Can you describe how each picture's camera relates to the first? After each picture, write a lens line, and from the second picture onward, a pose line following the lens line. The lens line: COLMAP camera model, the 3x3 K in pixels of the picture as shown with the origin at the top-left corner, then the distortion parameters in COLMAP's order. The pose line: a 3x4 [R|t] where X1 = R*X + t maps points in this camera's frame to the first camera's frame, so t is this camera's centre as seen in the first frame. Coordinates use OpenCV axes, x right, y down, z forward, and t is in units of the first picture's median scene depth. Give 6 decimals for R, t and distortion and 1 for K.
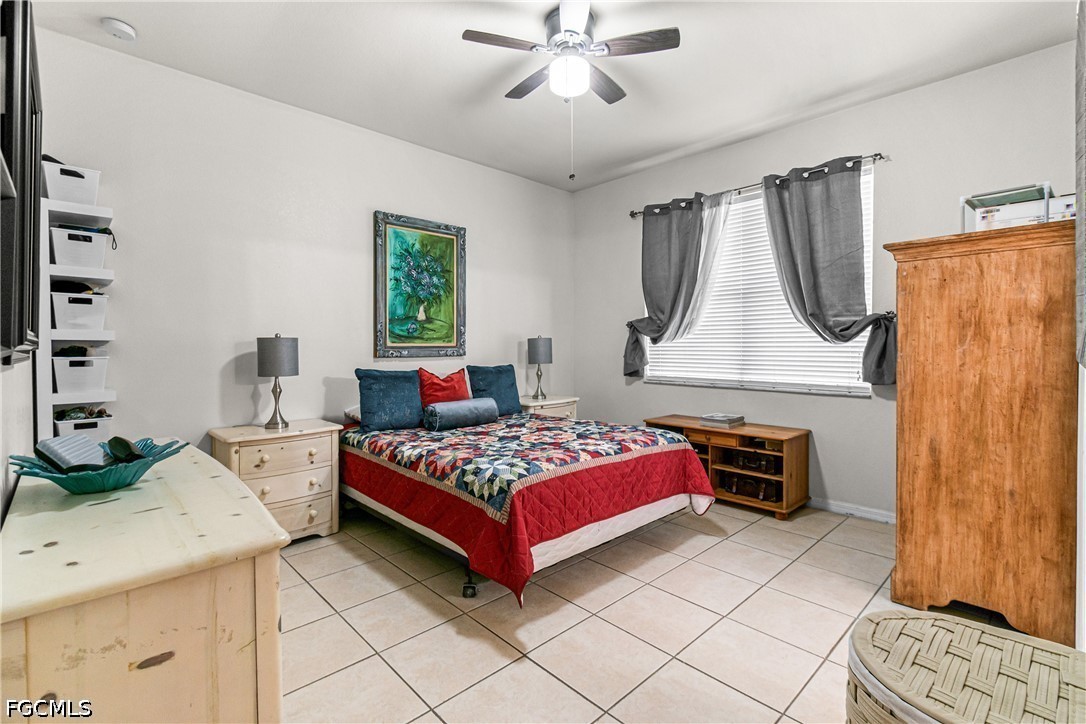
lens RADIAL K [[499.0, 0, 548.8], [0, 499.0, 349.3], [0, 0, 1]] dist [0.002347, 0.000136]
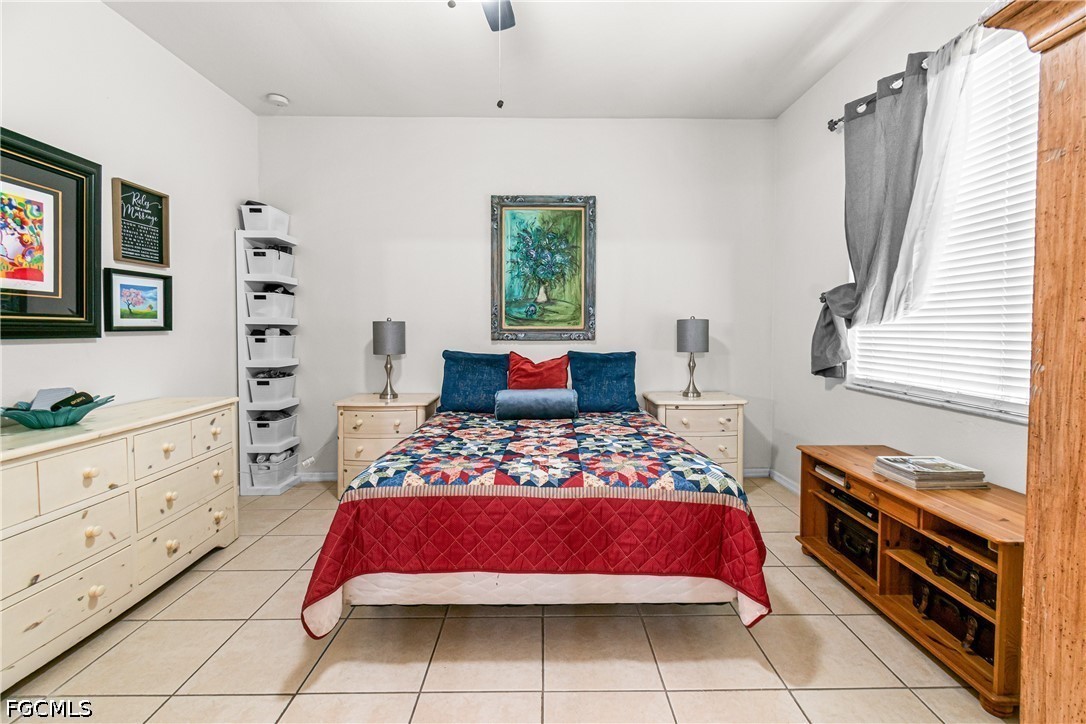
lens RADIAL K [[482.2, 0, 546.2], [0, 482.2, 339.9], [0, 0, 1]] dist [0.000102, -0.000368]
pose [[0.724460, 0.020006, -0.689026, 0.391028], [-0.007061, 0.999742, 0.021603, -0.005548], [0.689280, -0.010785, 0.724415, 0.338964]]
